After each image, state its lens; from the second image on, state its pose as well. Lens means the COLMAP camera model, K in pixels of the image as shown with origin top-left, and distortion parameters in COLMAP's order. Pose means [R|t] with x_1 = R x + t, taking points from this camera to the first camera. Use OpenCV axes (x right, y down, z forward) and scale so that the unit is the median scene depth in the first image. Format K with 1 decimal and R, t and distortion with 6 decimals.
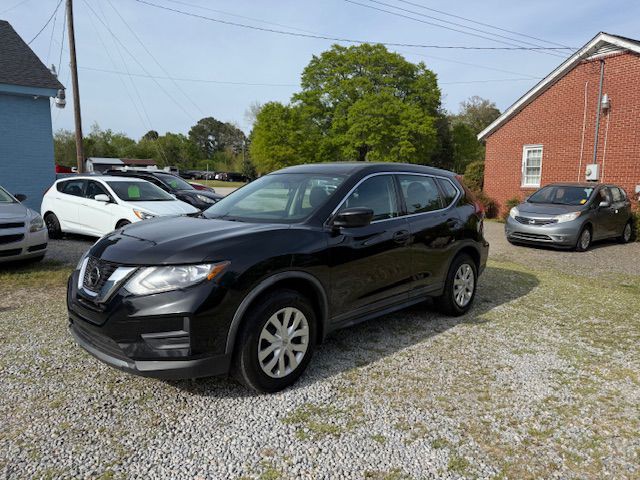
lens RADIAL K [[443.1, 0, 322.0], [0, 443.1, 242.3], [0, 0, 1]] dist [0.045517, -0.056413]
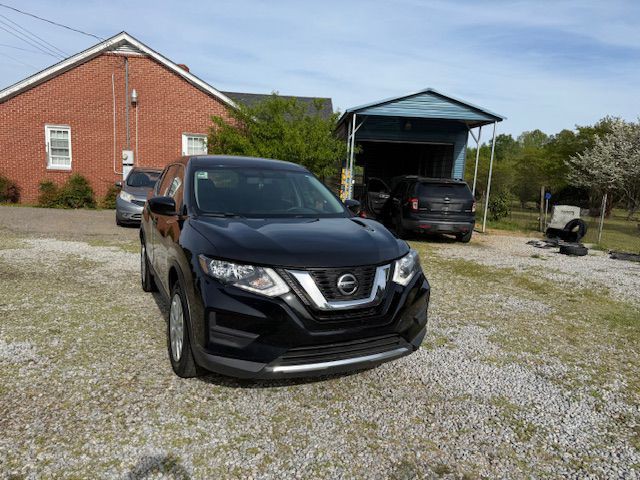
lens RADIAL K [[445.8, 0, 315.7], [0, 445.8, 237.9], [0, 0, 1]] dist [0.038293, -0.042997]
pose [[0.383984, -0.119550, 0.915568, -0.392799], [0.084328, 0.991979, 0.094160, -0.033458], [-0.919481, 0.041052, 0.390986, 0.194950]]
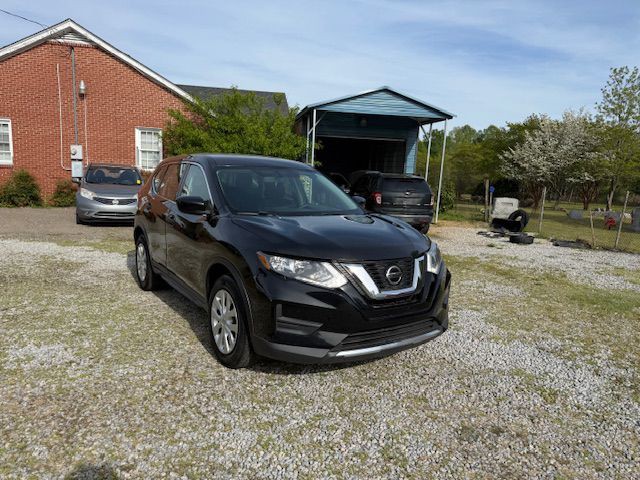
lens RADIAL K [[445.8, 0, 315.7], [0, 445.8, 237.9], [0, 0, 1]] dist [0.038293, -0.042997]
pose [[0.260744, -0.139300, 0.955305, -0.436619], [0.092415, 0.988592, 0.118930, -0.043245], [-0.960975, 0.057274, 0.270643, 0.251413]]
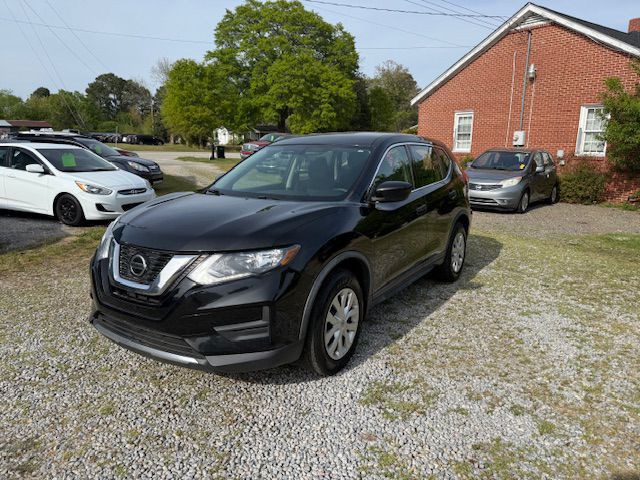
lens RADIAL K [[443.1, 0, 322.0], [0, 443.1, 242.3], [0, 0, 1]] dist [0.045517, -0.056413]
pose [[0.983571, -0.039527, 0.176138, -0.086393], [0.025600, 0.996414, 0.080650, -0.009491], [-0.178695, -0.074816, 0.981056, 0.018592]]
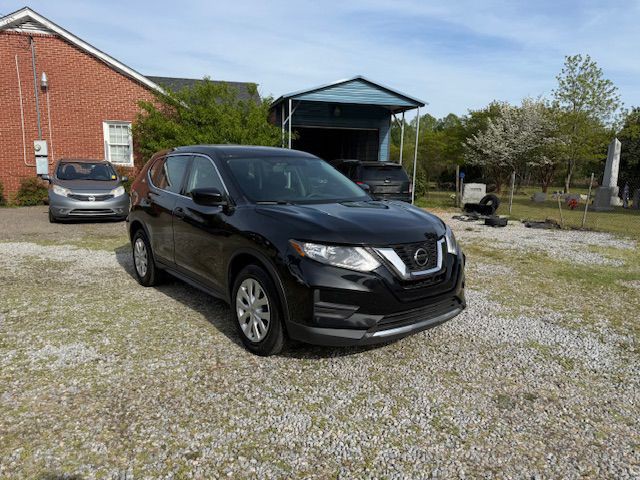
lens RADIAL K [[446.1, 0, 320.6], [0, 446.1, 236.8], [0, 0, 1]] dist [0.034538, -0.036161]
pose [[0.175481, -0.164307, 0.970675, -0.451733], [0.119107, 0.982275, 0.144738, -0.045120], [-0.977251, 0.090215, 0.191940, 0.290105]]
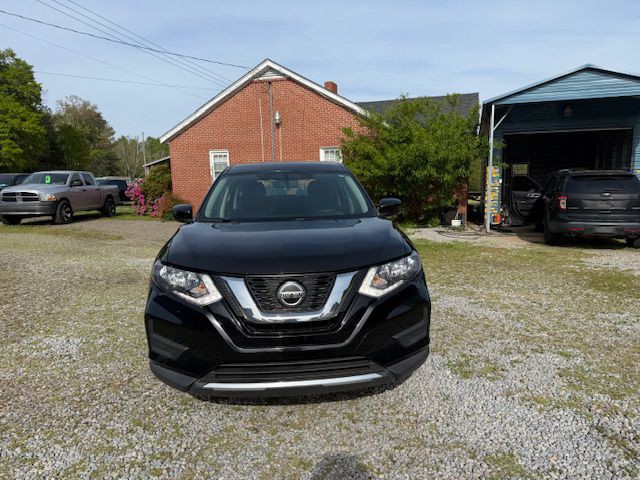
lens RADIAL K [[443.1, 0, 322.0], [0, 443.1, 242.3], [0, 0, 1]] dist [0.045517, -0.056413]
pose [[0.682838, -0.120630, 0.720542, -0.294080], [0.127804, 0.990789, 0.044757, -0.013689], [-0.719304, 0.061527, 0.691965, 0.112702]]
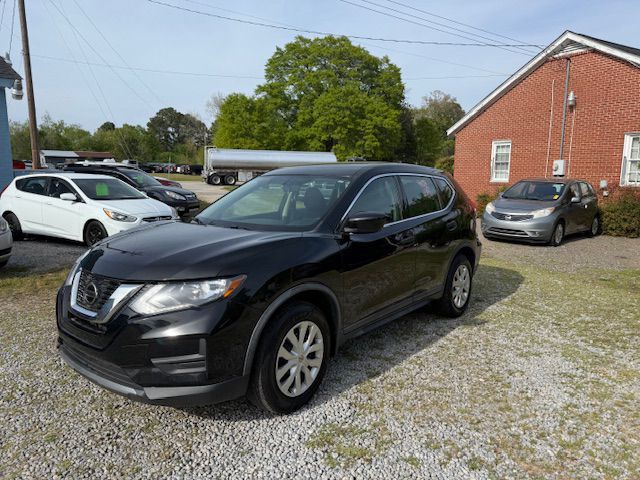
lens RADIAL K [[444.5, 0, 323.2], [0, 444.5, 242.2], [0, 0, 1]] dist [0.032916, -0.038404]
pose [[0.996722, -0.013970, 0.079691, -0.031896], [0.012796, 0.999802, 0.015230, -0.010143], [-0.079888, -0.014160, 0.996703, 0.017947]]
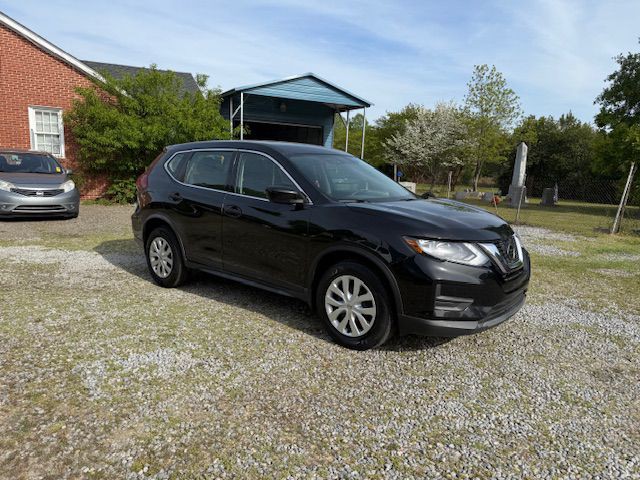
lens RADIAL K [[443.1, 0, 322.0], [0, 443.1, 242.3], [0, 0, 1]] dist [0.045517, -0.056413]
pose [[-0.019018, -0.185839, 0.982396, -0.467730], [0.097829, 0.977513, 0.186810, -0.061589], [-0.995022, 0.099659, -0.000410, 0.421466]]
